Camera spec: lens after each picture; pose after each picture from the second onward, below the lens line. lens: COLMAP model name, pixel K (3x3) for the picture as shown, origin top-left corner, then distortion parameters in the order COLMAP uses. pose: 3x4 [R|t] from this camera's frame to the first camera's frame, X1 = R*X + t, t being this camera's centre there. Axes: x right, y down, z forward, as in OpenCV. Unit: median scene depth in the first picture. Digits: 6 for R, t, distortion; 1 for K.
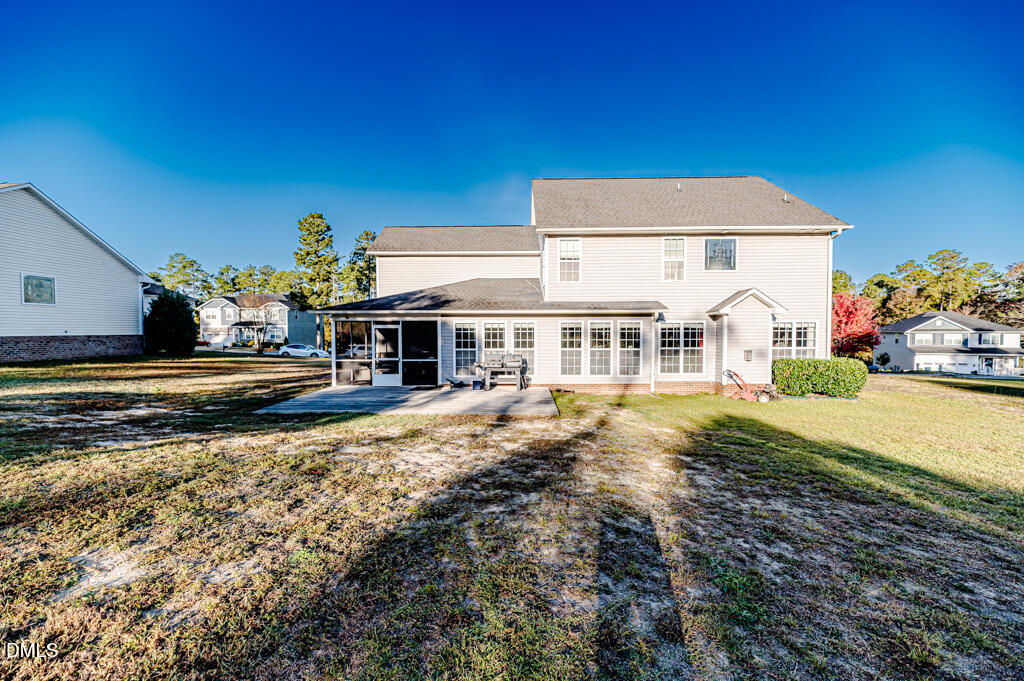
lens RADIAL K [[408.6, 0, 512.0], [0, 408.6, 340.5], [0, 0, 1]] dist [-0.002350, -0.000137]
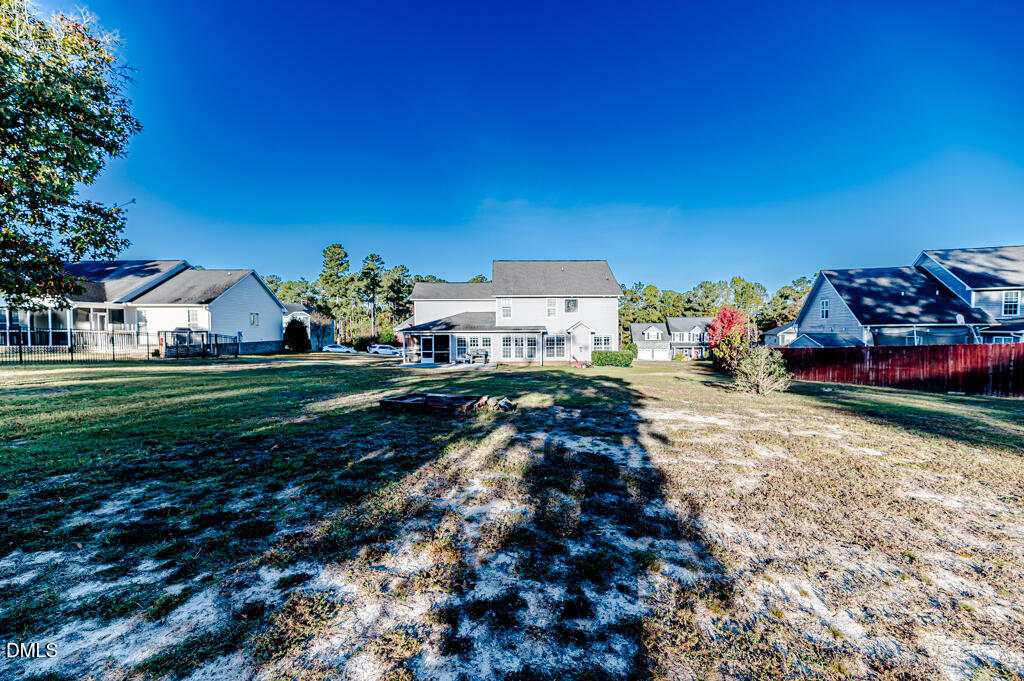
lens RADIAL K [[408.6, 0, 512.0], [0, 408.6, 340.5], [0, 0, 1]] dist [-0.002350, -0.000137]
pose [[0.998911, -0.003429, 0.046536, 0.064571], [0.003387, 0.999994, 0.000993, -0.016783], [-0.046539, -0.000834, 0.998916, -1.326764]]
